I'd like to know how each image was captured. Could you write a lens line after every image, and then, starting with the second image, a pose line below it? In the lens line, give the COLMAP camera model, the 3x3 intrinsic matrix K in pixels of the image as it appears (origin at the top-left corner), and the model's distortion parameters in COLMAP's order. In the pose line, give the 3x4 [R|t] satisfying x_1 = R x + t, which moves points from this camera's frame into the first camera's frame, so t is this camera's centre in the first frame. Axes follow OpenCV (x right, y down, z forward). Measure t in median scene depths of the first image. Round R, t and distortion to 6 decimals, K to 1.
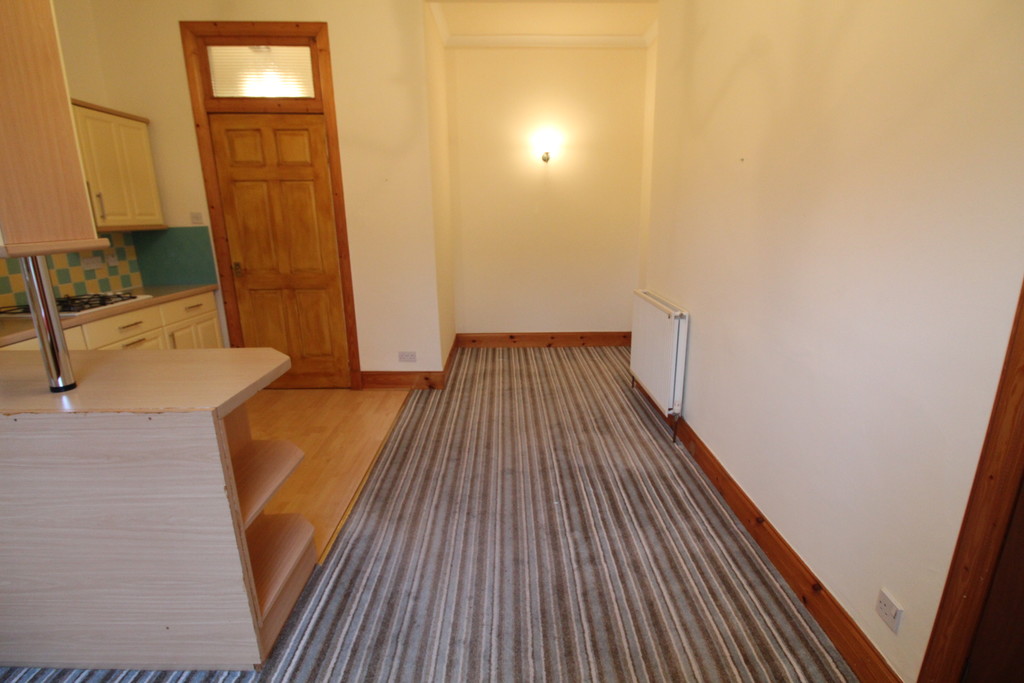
lens RADIAL K [[471.7, 0, 514.8], [0, 471.7, 334.8], [0, 0, 1]] dist [-0.008267, -0.006064]
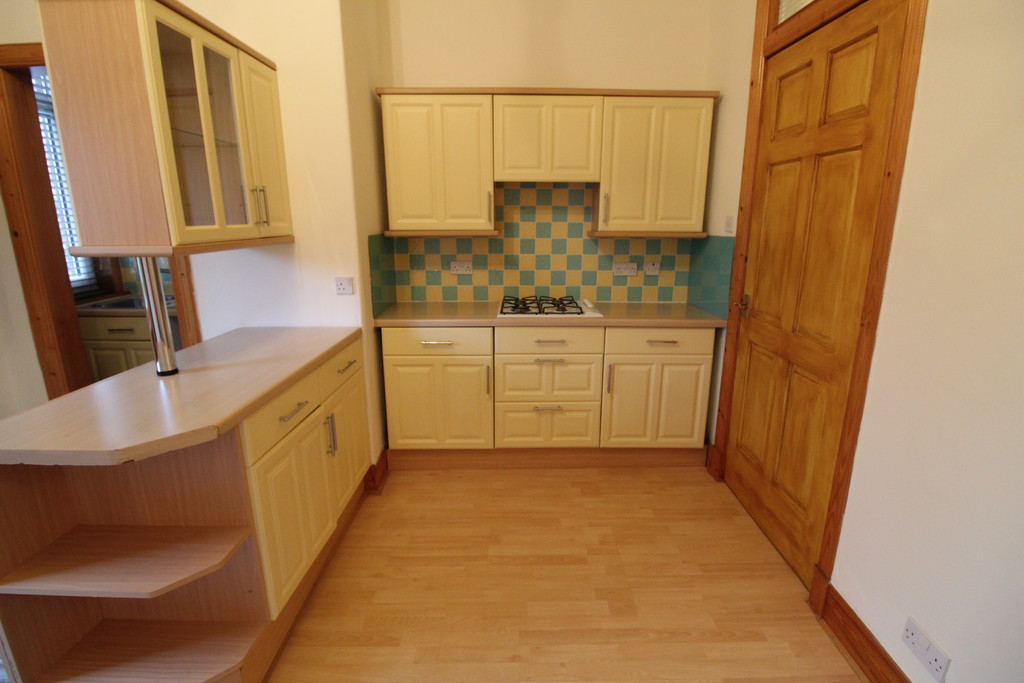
lens RADIAL K [[471.7, 0, 519.3], [0, 471.7, 331.8], [0, 0, 1]] dist [-0.008267, -0.006064]
pose [[-0.011434, 0.241850, -0.970246, 0.044253], [-0.250949, 0.938562, 0.236910, -0.192870], [0.967933, 0.246192, 0.049960, 0.726171]]
